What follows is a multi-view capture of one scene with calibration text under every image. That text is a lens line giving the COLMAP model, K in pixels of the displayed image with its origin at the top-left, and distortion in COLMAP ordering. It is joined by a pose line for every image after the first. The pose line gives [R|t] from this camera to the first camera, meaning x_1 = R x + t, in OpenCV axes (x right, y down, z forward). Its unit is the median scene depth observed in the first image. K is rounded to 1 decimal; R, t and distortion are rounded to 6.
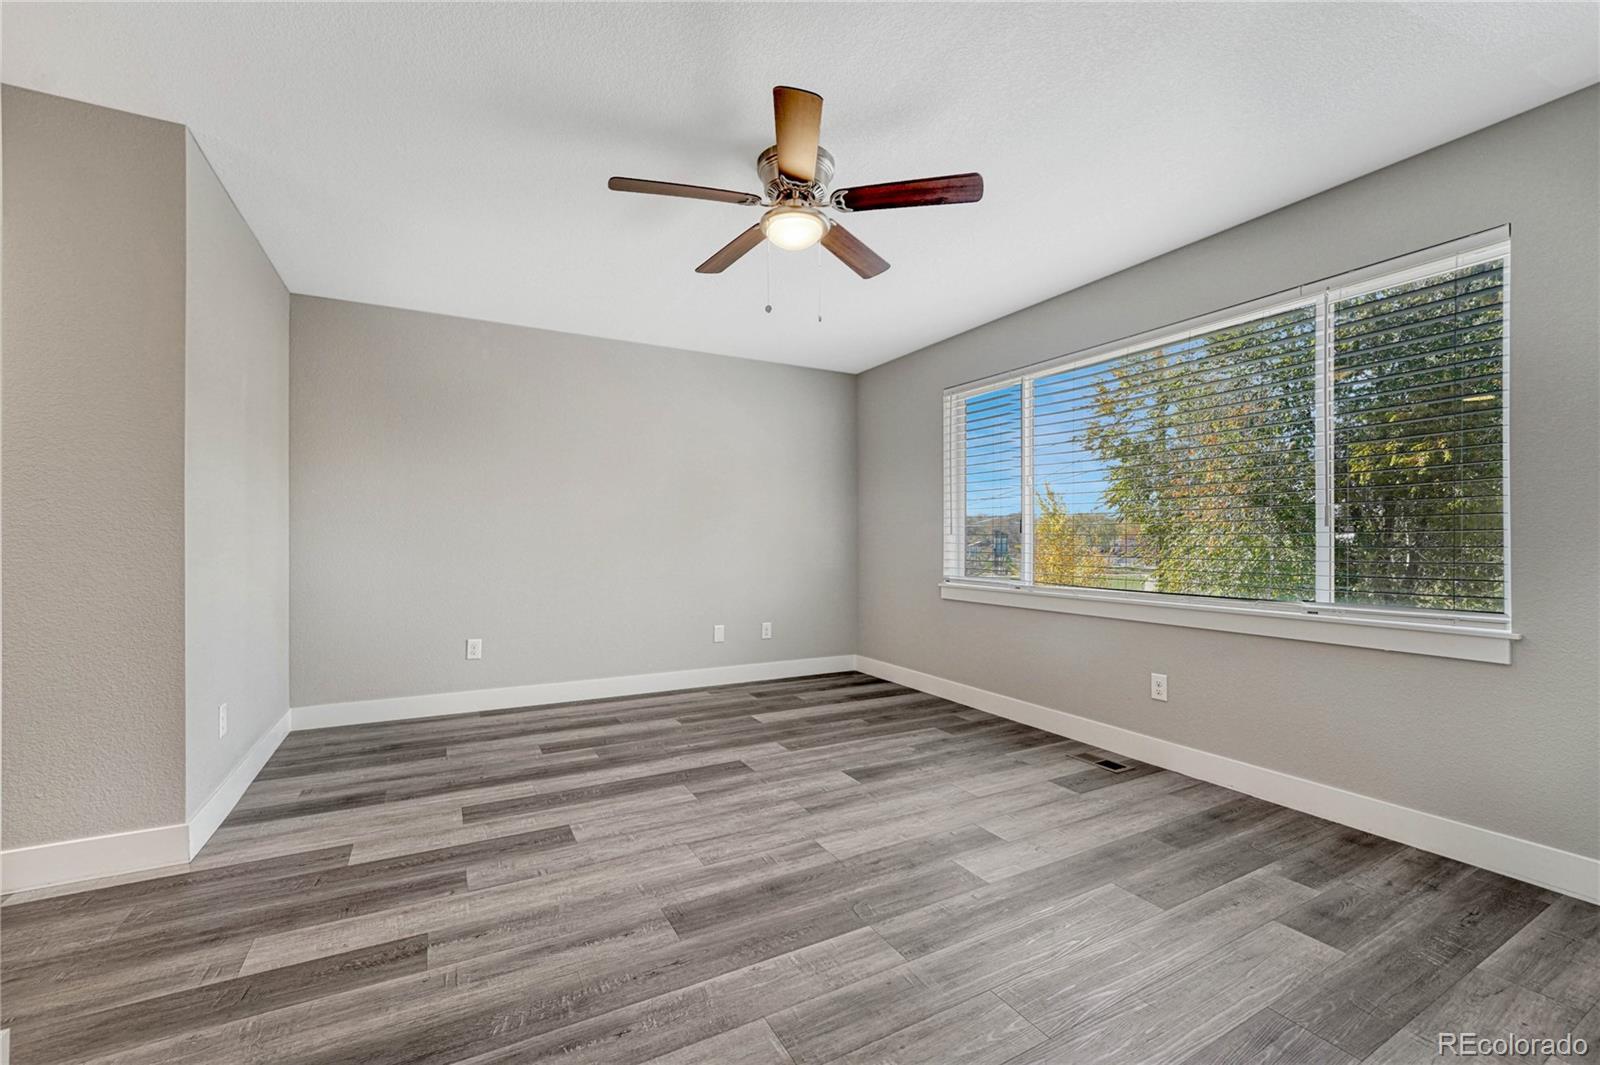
lens RADIAL K [[658.8, 0, 801.0], [0, 658.8, 537.3], [0, 0, 1]] dist [-0.010000, 0.000669]
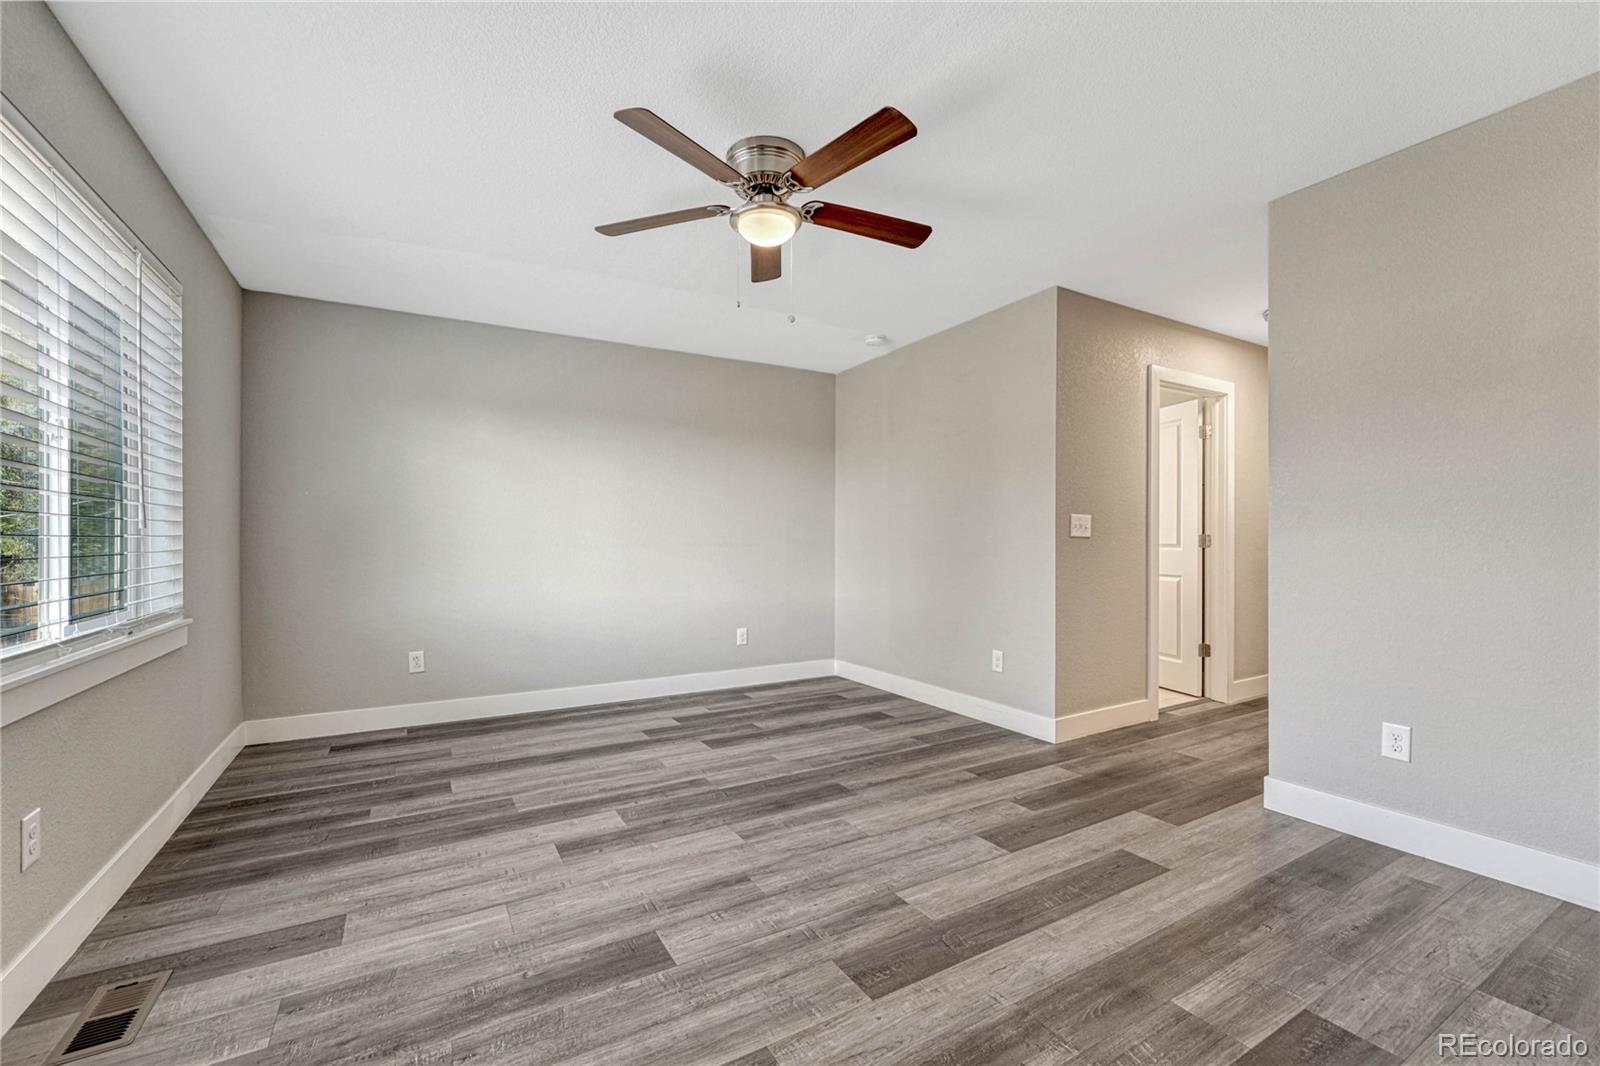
lens RADIAL K [[658.8, 0, 798.4], [0, 658.8, 540.1], [0, 0, 1]] dist [-0.010000, 0.000669]
pose [[-0.999700, 0.001119, -0.024478, -0.036776], [0.001286, 0.999976, -0.006791, 0.006525], [0.024470, -0.006821, -0.999677, 2.046303]]
